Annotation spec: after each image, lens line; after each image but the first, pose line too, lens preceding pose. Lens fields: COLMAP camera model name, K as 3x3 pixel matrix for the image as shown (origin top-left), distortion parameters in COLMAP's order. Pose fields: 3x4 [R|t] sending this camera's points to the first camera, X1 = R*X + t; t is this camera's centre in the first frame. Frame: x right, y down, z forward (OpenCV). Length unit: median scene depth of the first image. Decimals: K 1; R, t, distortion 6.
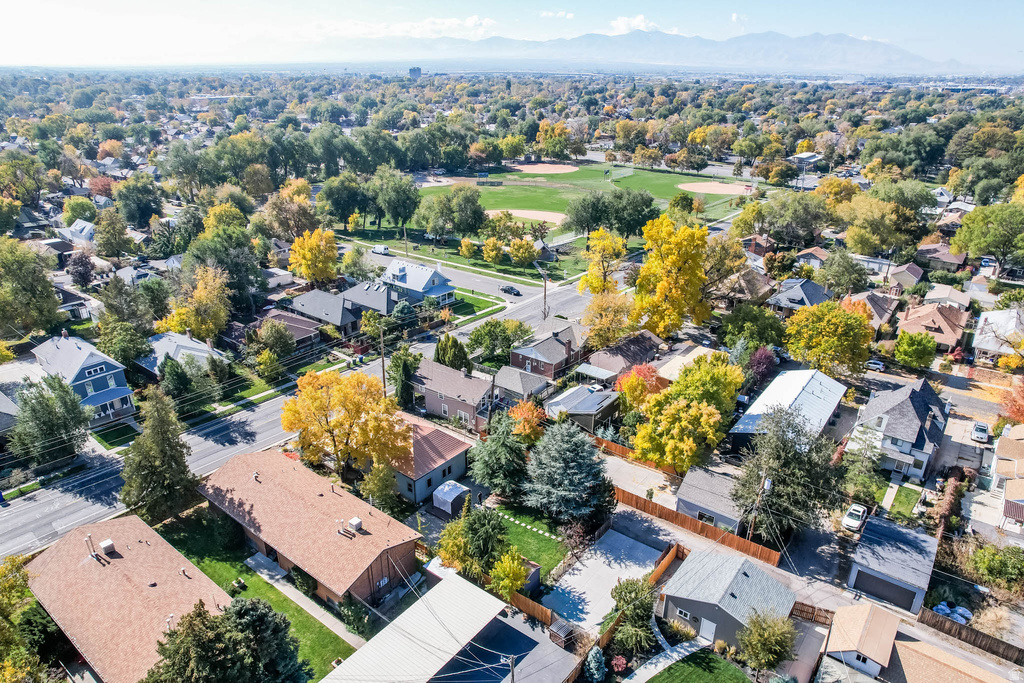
lens RADIAL K [[653.1, 0, 509.9], [0, 653.1, 344.5], [0, 0, 1]] dist [-0.084510, 0.072186]
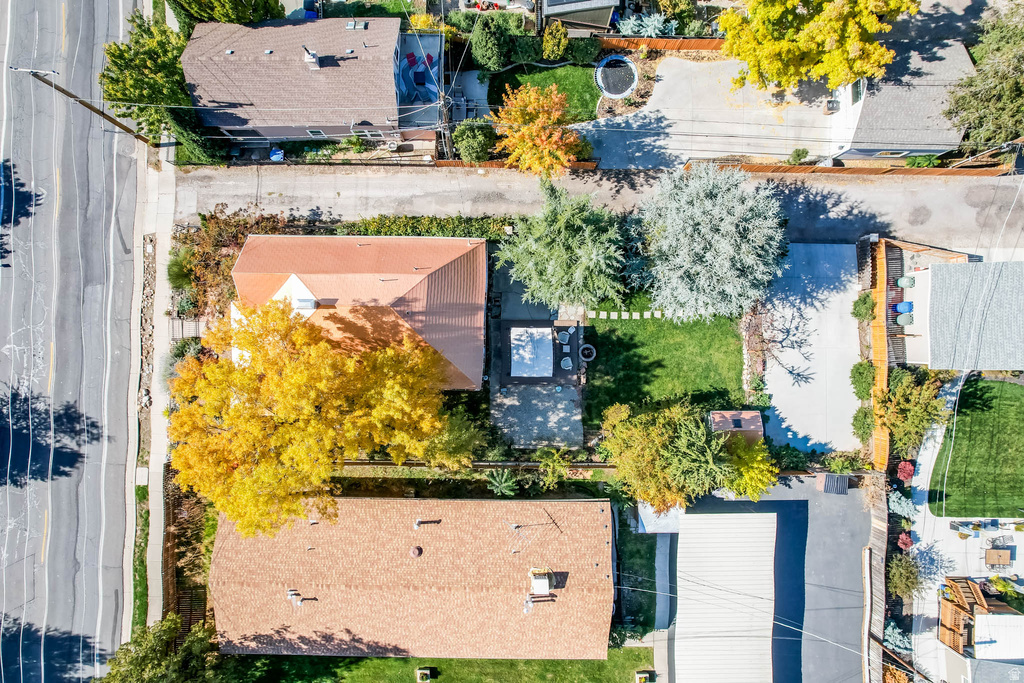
lens RADIAL K [[653.1, 0, 509.9], [0, 653.1, 344.5], [0, 0, 1]] dist [-0.084510, 0.072186]
pose [[0.797763, -0.602765, -0.015741, -0.099377], [0.250684, 0.307814, 0.917828, -0.347352], [-0.548389, -0.736156, 0.396666, 0.849142]]
